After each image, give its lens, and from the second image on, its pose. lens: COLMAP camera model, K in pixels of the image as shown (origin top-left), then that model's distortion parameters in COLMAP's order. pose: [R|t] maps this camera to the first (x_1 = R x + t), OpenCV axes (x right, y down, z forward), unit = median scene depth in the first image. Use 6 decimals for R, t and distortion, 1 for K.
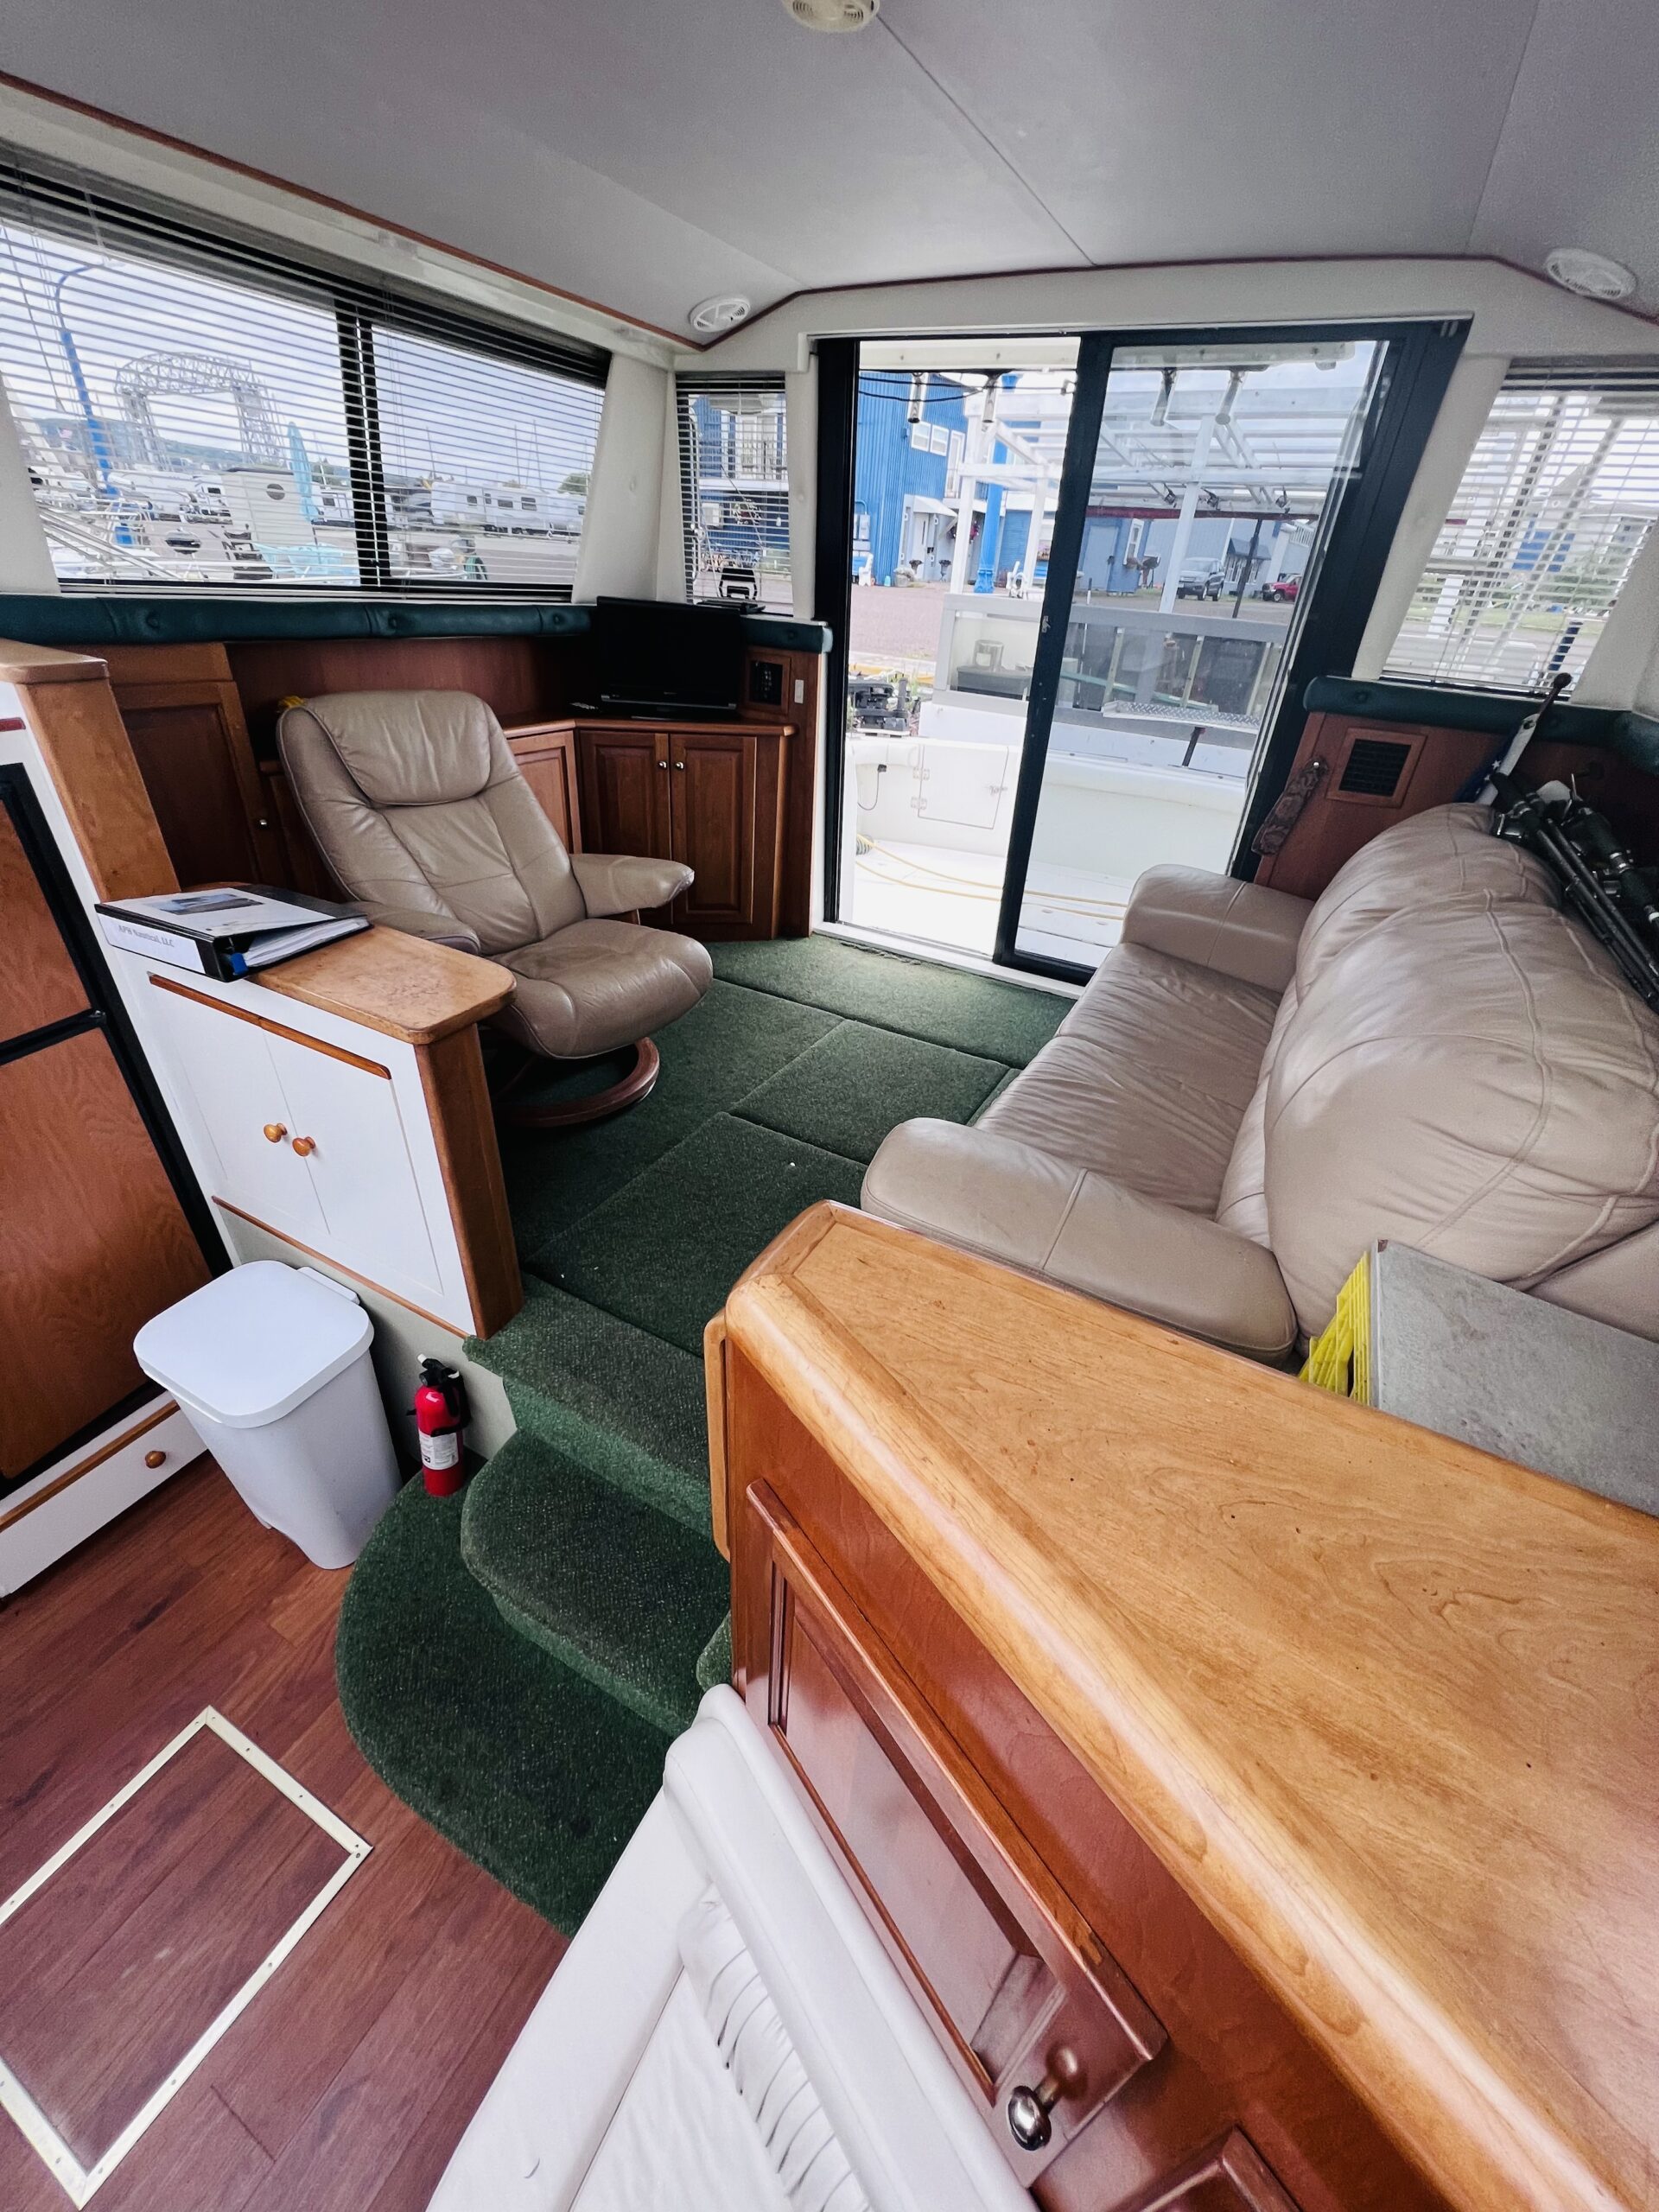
lens RADIAL K [[884.8, 0, 833.5], [0, 884.8, 1108.7], [0, 0, 1]] dist [-0.001643, 0.000773]
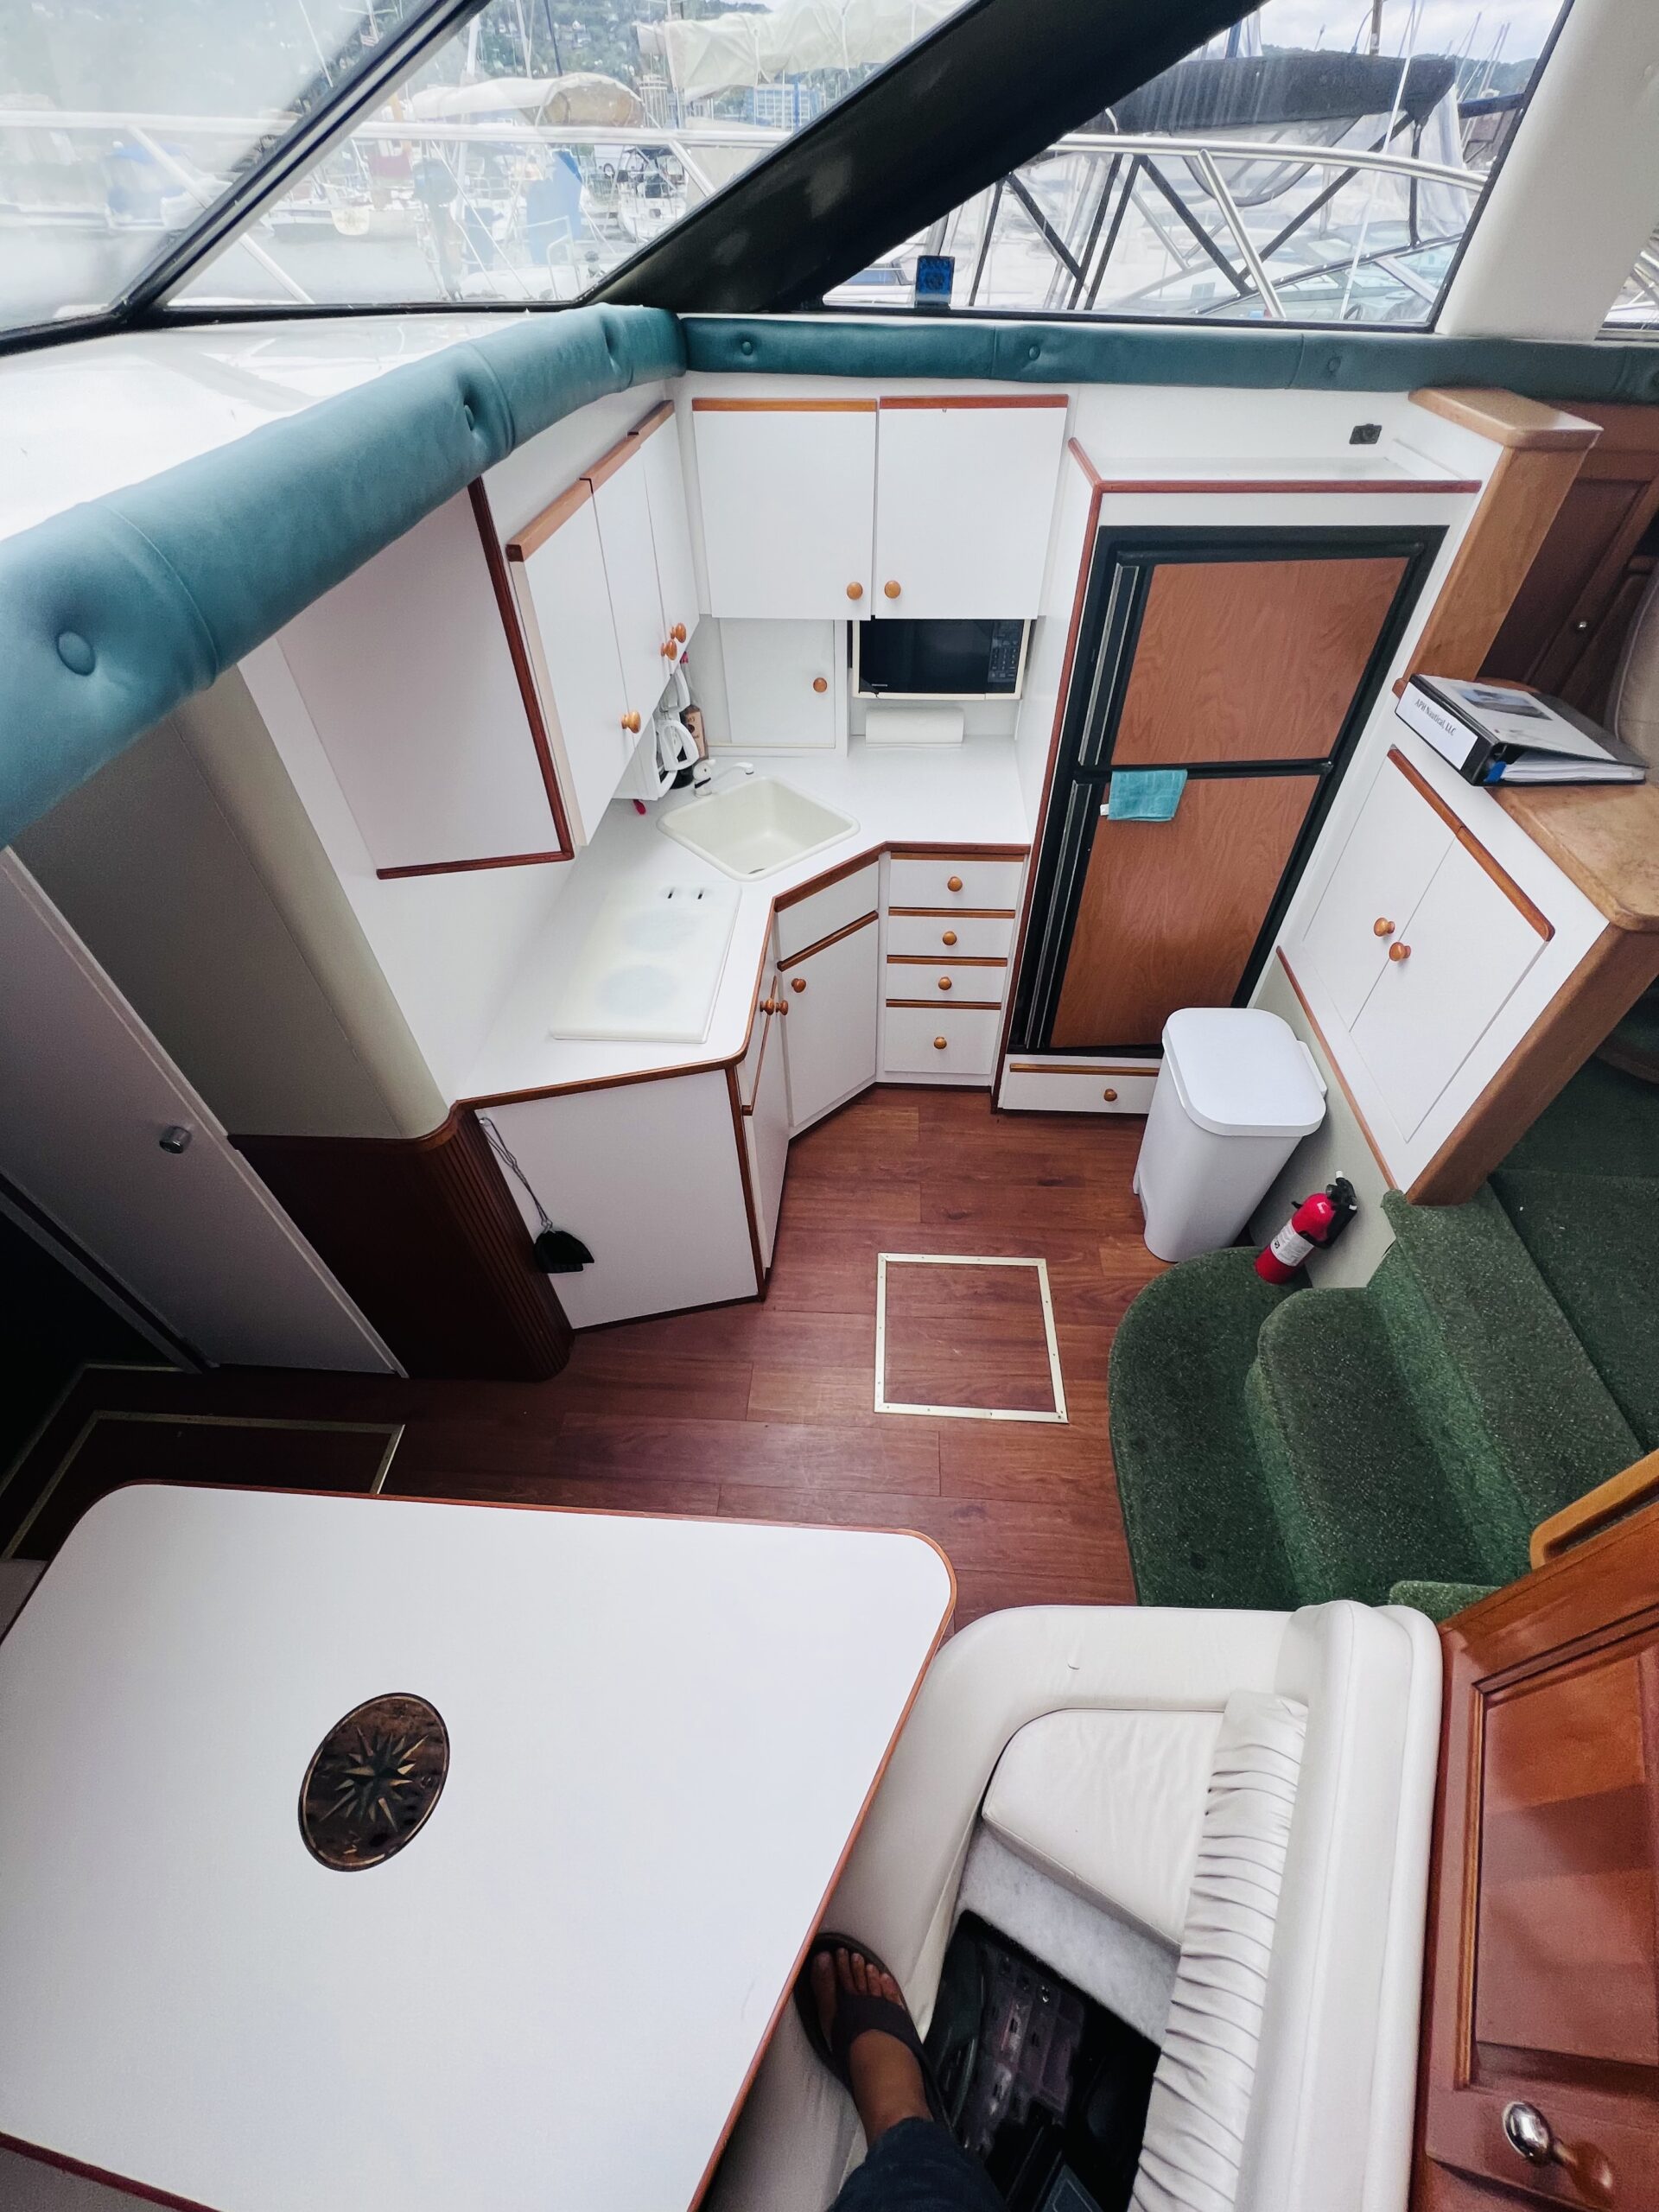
lens RADIAL K [[884.8, 0, 833.5], [0, 884.8, 1108.7], [0, 0, 1]] dist [-0.001643, 0.000773]
pose [[0.420180, 0.614422, -0.667783, -0.060513], [-0.458722, 0.778765, 0.427901, 0.046052], [0.782958, 0.126531, 0.609071, -0.152582]]
